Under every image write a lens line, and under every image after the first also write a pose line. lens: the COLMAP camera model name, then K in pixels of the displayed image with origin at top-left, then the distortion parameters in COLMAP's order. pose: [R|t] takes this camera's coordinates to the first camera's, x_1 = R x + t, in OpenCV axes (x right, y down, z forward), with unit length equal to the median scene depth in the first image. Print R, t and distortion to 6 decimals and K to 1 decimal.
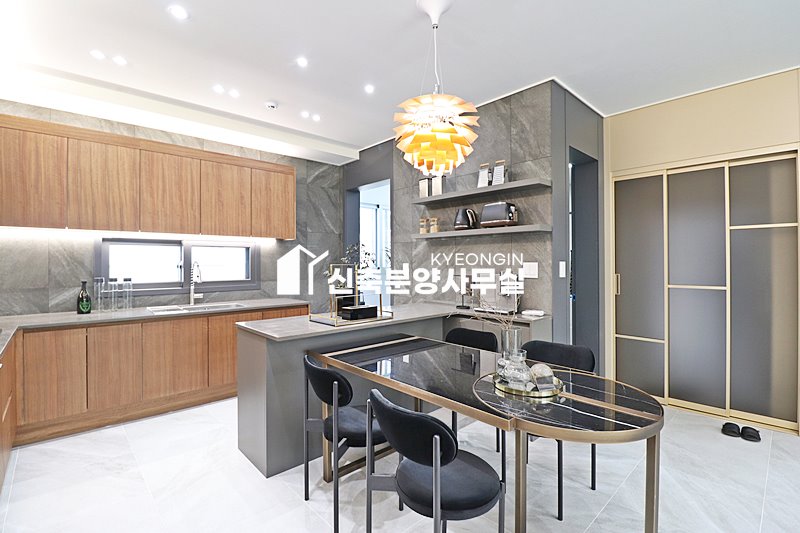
lens RADIAL K [[368.8, 0, 404.1], [0, 368.8, 262.1], [0, 0, 1]] dist [-0.012065, -0.005429]
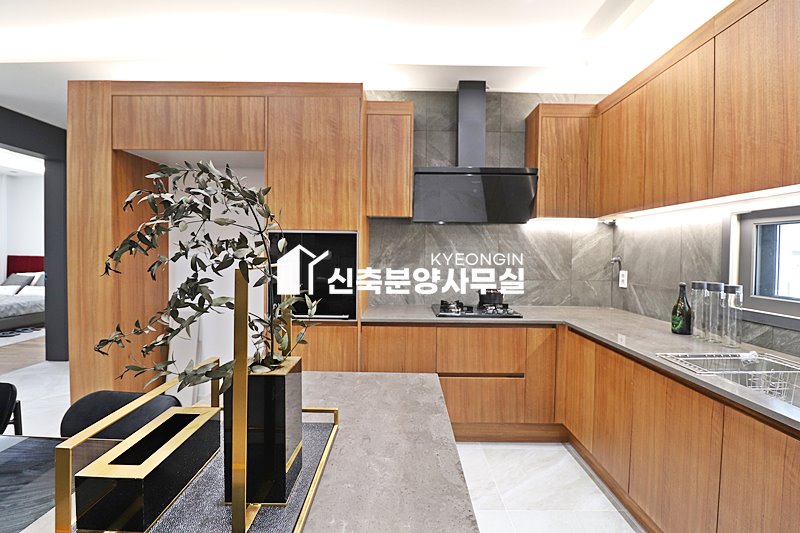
lens RADIAL K [[368.8, 0, 401.5], [0, 368.8, 262.5], [0, 0, 1]] dist [-0.012065, -0.005429]
pose [[-0.687270, 0.015649, -0.726233, -0.050115], [-0.007708, 0.999555, 0.028833, -0.003040], [0.726361, 0.025414, -0.686844, 1.005671]]
